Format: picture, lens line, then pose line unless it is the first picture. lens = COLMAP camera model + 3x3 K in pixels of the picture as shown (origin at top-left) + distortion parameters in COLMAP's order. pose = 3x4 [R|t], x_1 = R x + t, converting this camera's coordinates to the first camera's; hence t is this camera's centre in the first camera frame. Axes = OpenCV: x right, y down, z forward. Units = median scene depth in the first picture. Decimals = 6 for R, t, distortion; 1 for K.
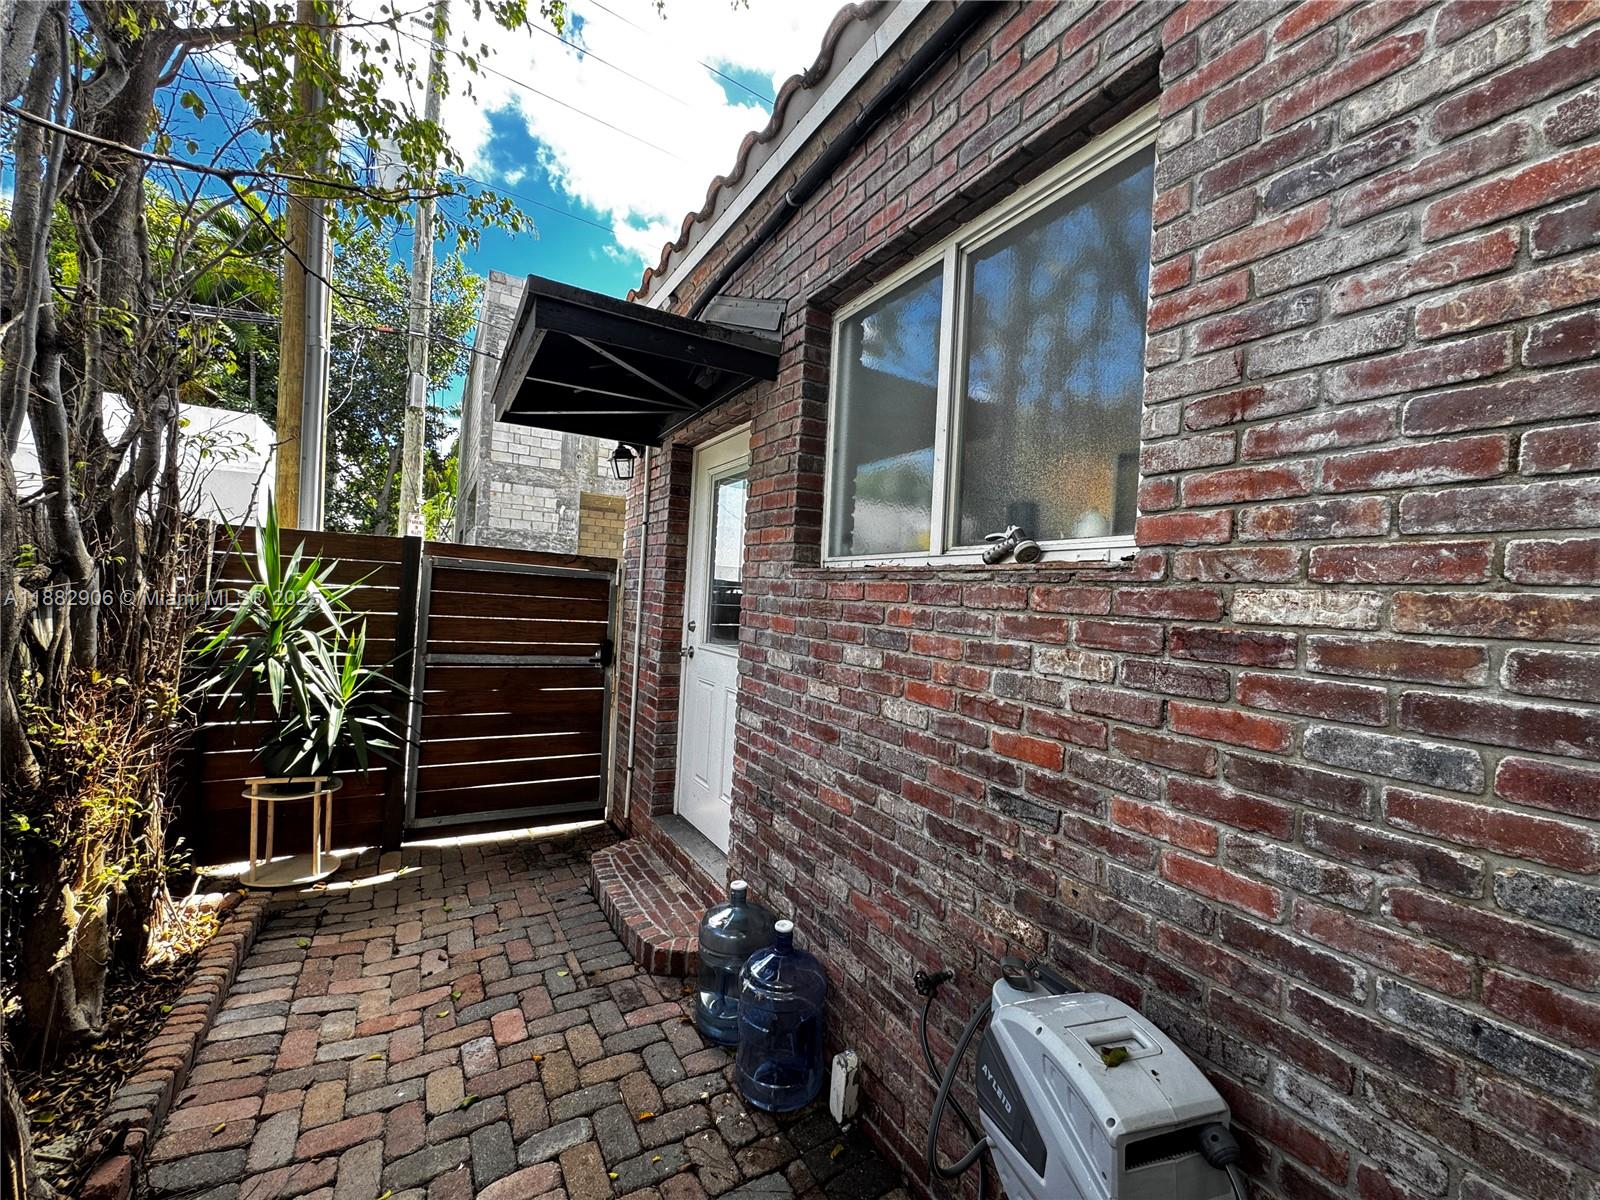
lens RADIAL K [[638.3, 0, 797.5], [0, 638.3, 598.3], [0, 0, 1]] dist [-0.002327, -0.000598]
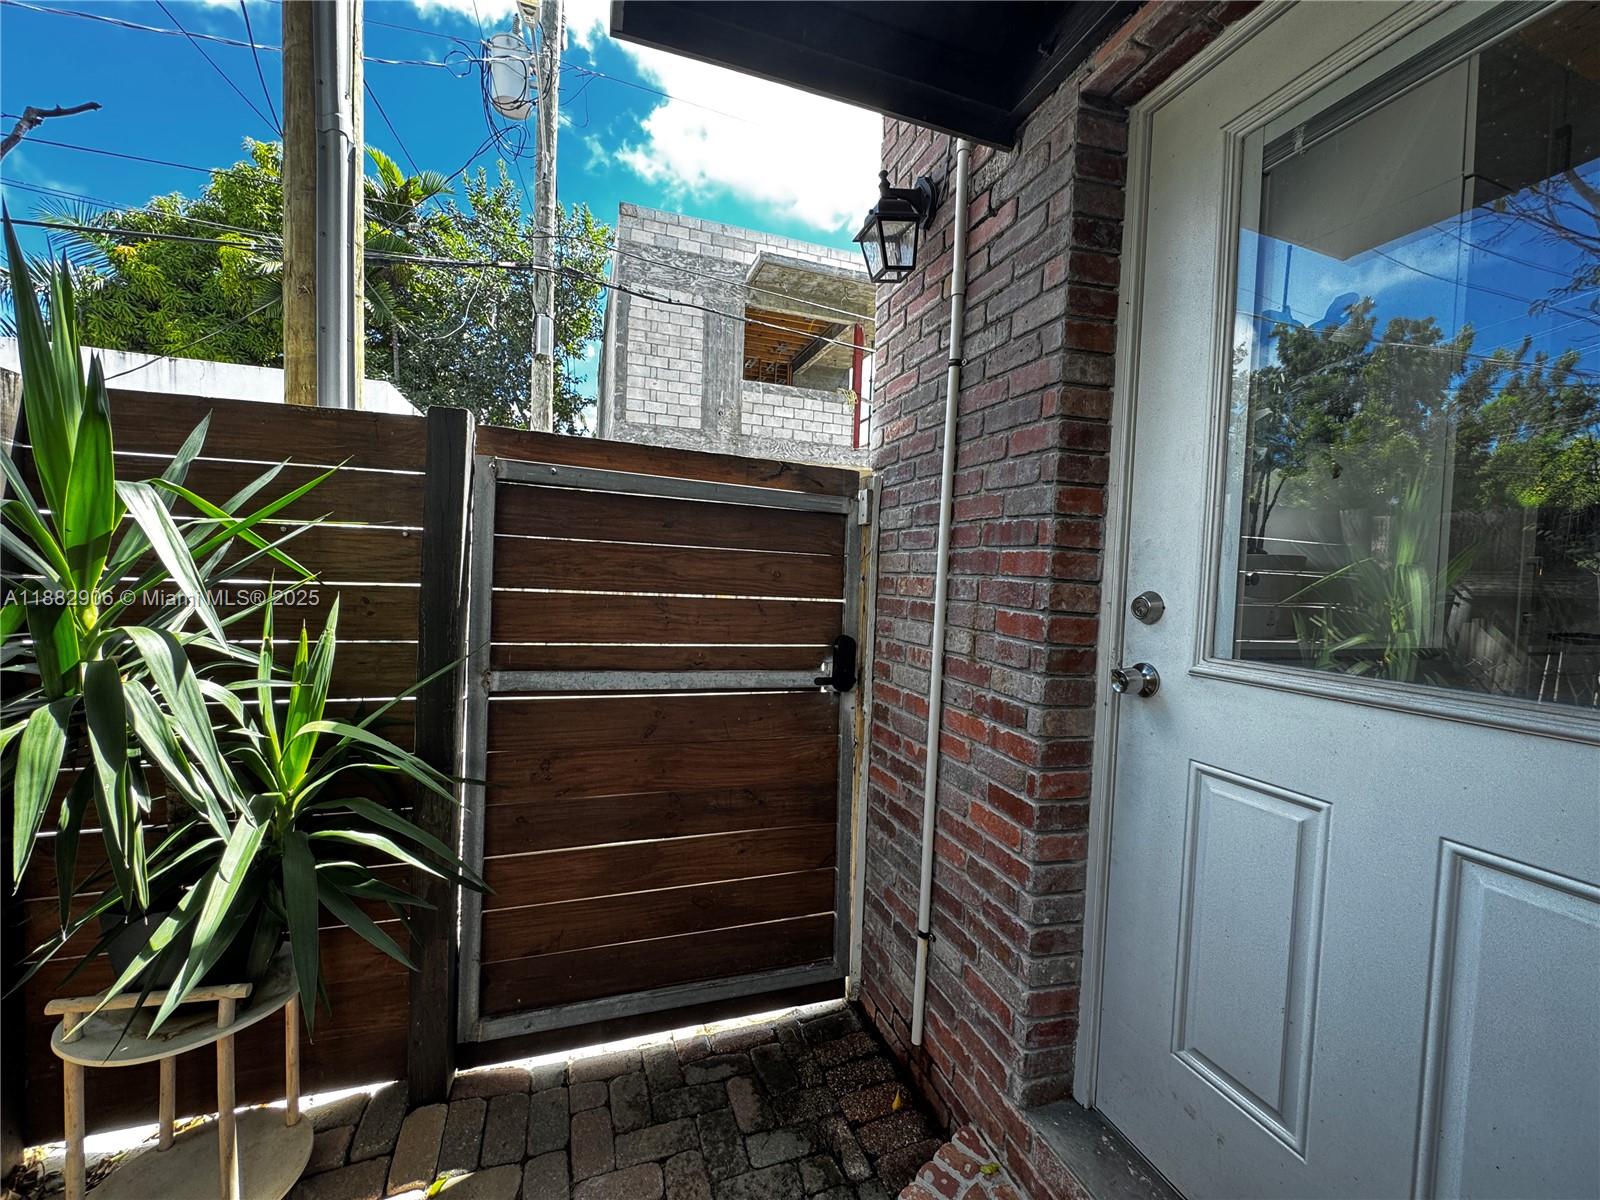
lens RADIAL K [[638.3, 0, 797.5], [0, 638.3, 598.3], [0, 0, 1]] dist [-0.002327, -0.000598]
pose [[0.981072, -0.010617, -0.193352, -0.279584], [0.016483, 0.999451, 0.028755, 0.024540], [0.192940, -0.031398, 0.980708, 0.603562]]
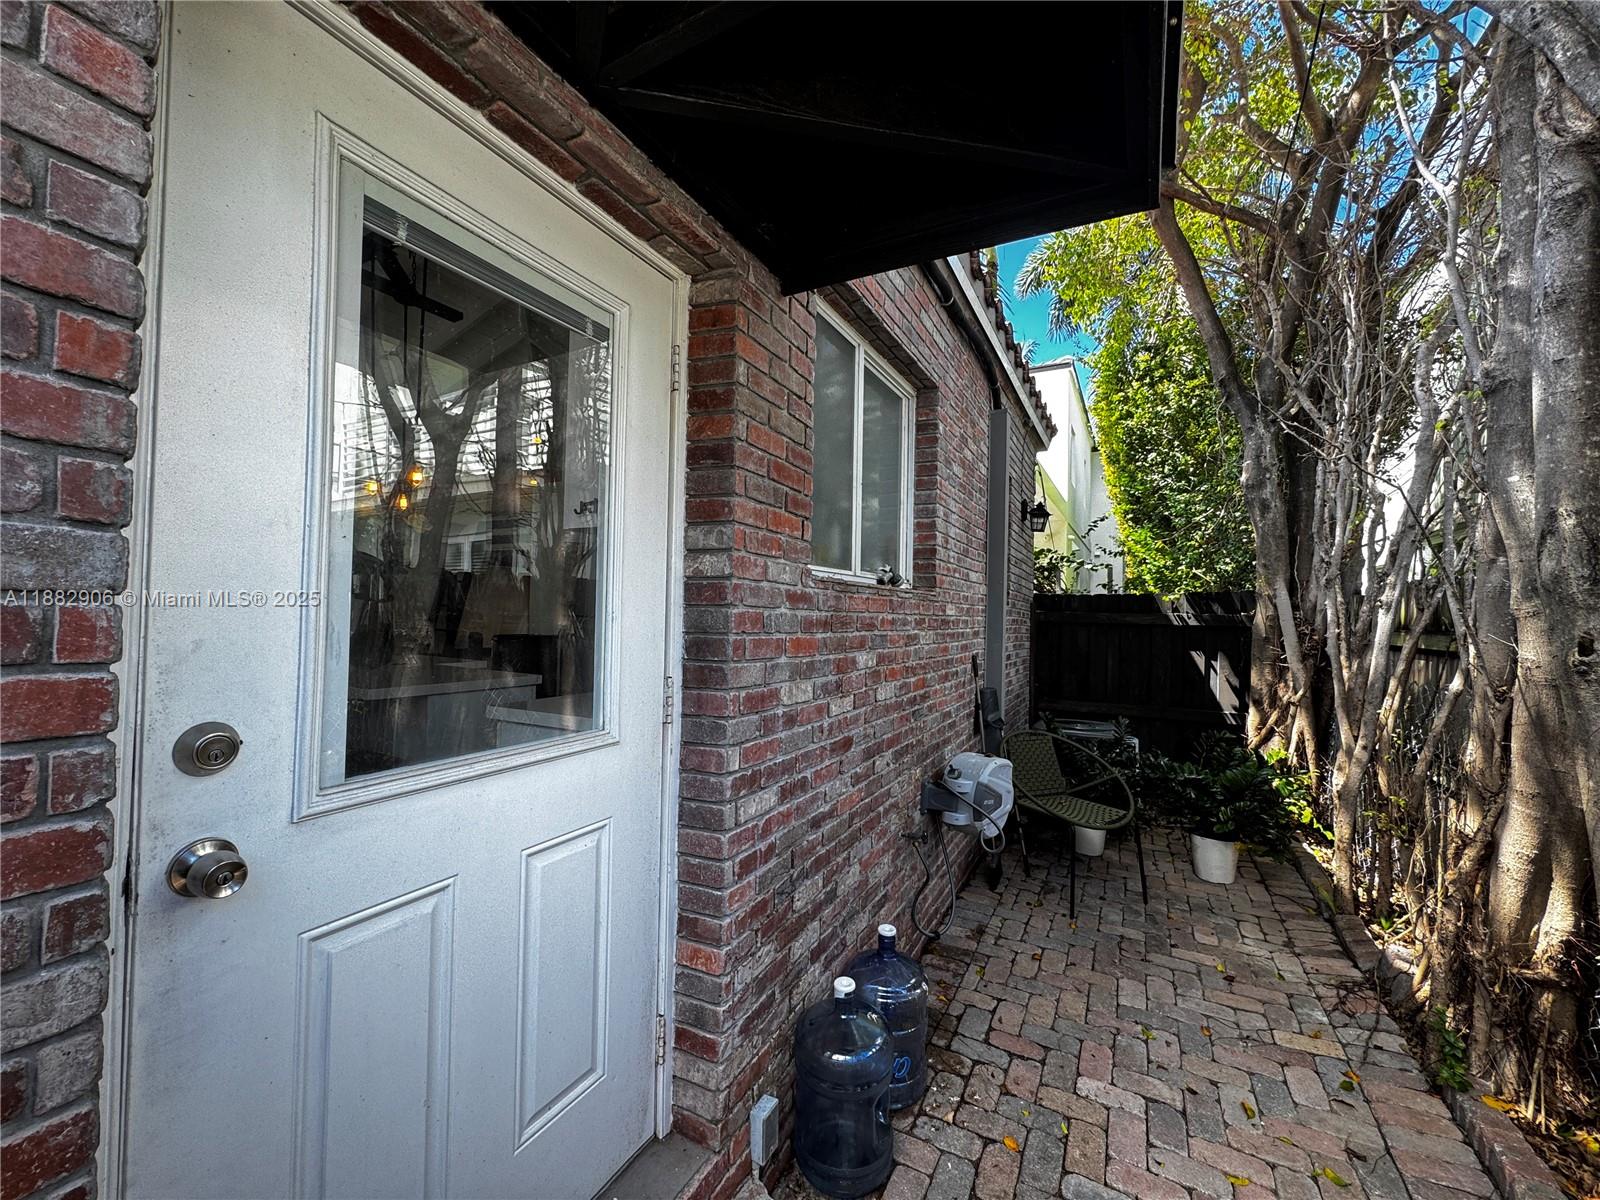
lens RADIAL K [[638.3, 0, 797.5], [0, 638.3, 598.3], [0, 0, 1]] dist [-0.002327, -0.000598]
pose [[-0.515884, -0.041739, 0.855641, -0.444945], [-0.044717, 0.998763, 0.021760, -0.021751], [-0.855491, -0.027036, -0.517112, 0.922172]]
